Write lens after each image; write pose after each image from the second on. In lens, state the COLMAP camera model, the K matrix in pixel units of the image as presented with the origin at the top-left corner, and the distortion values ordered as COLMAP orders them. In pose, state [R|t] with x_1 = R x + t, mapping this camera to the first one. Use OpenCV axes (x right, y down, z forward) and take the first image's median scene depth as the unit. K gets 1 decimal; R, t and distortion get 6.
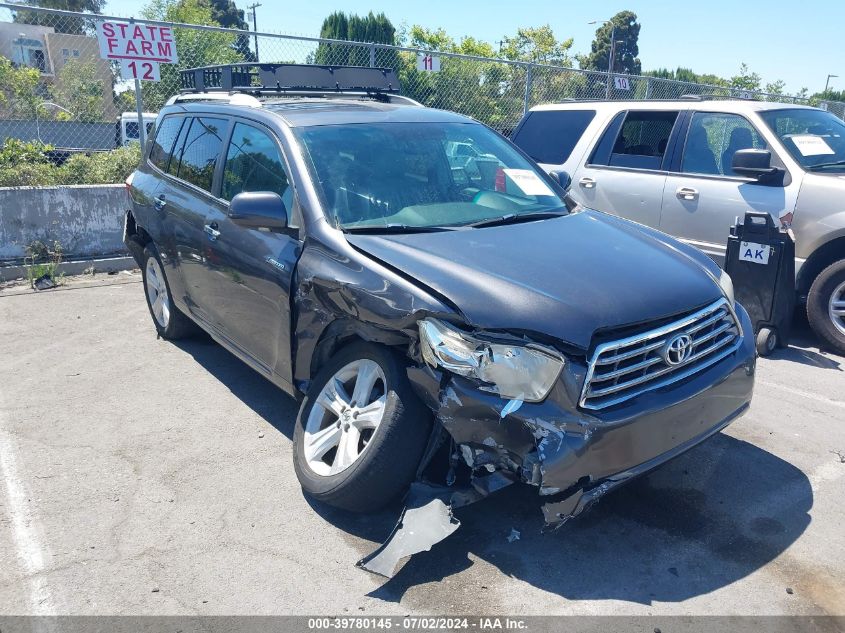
lens RADIAL K [[659.3, 0, 422.5], [0, 659.3, 316.5], [0, 0, 1]] dist [0.005987, 0.001562]
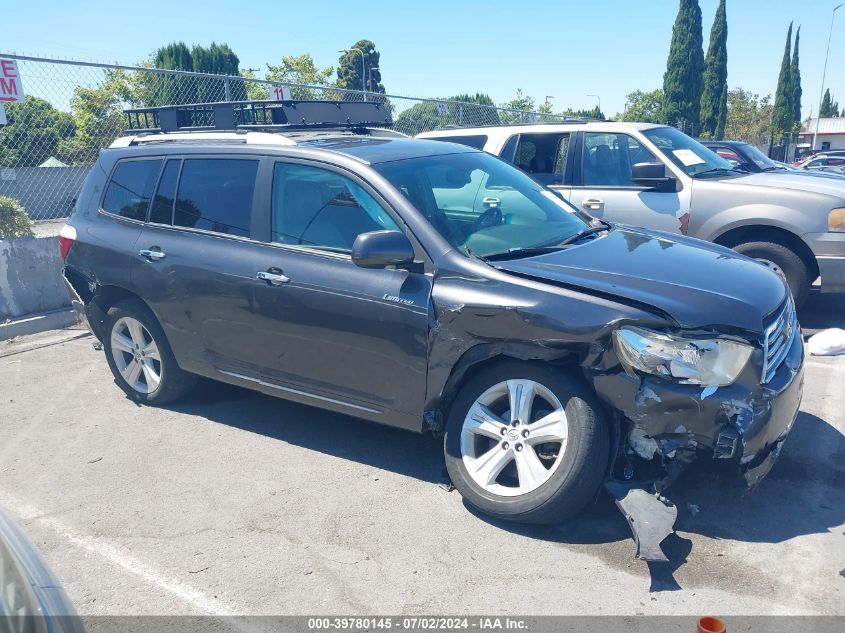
lens RADIAL K [[665.9, 0, 422.5], [0, 665.9, 316.5], [0, 0, 1]] dist [-0.000407, -0.009015]
pose [[0.938476, -0.126612, 0.321299, -0.298899], [0.138869, 0.990191, -0.015422, -0.020169], [-0.316194, 0.059092, 0.946852, 0.024144]]
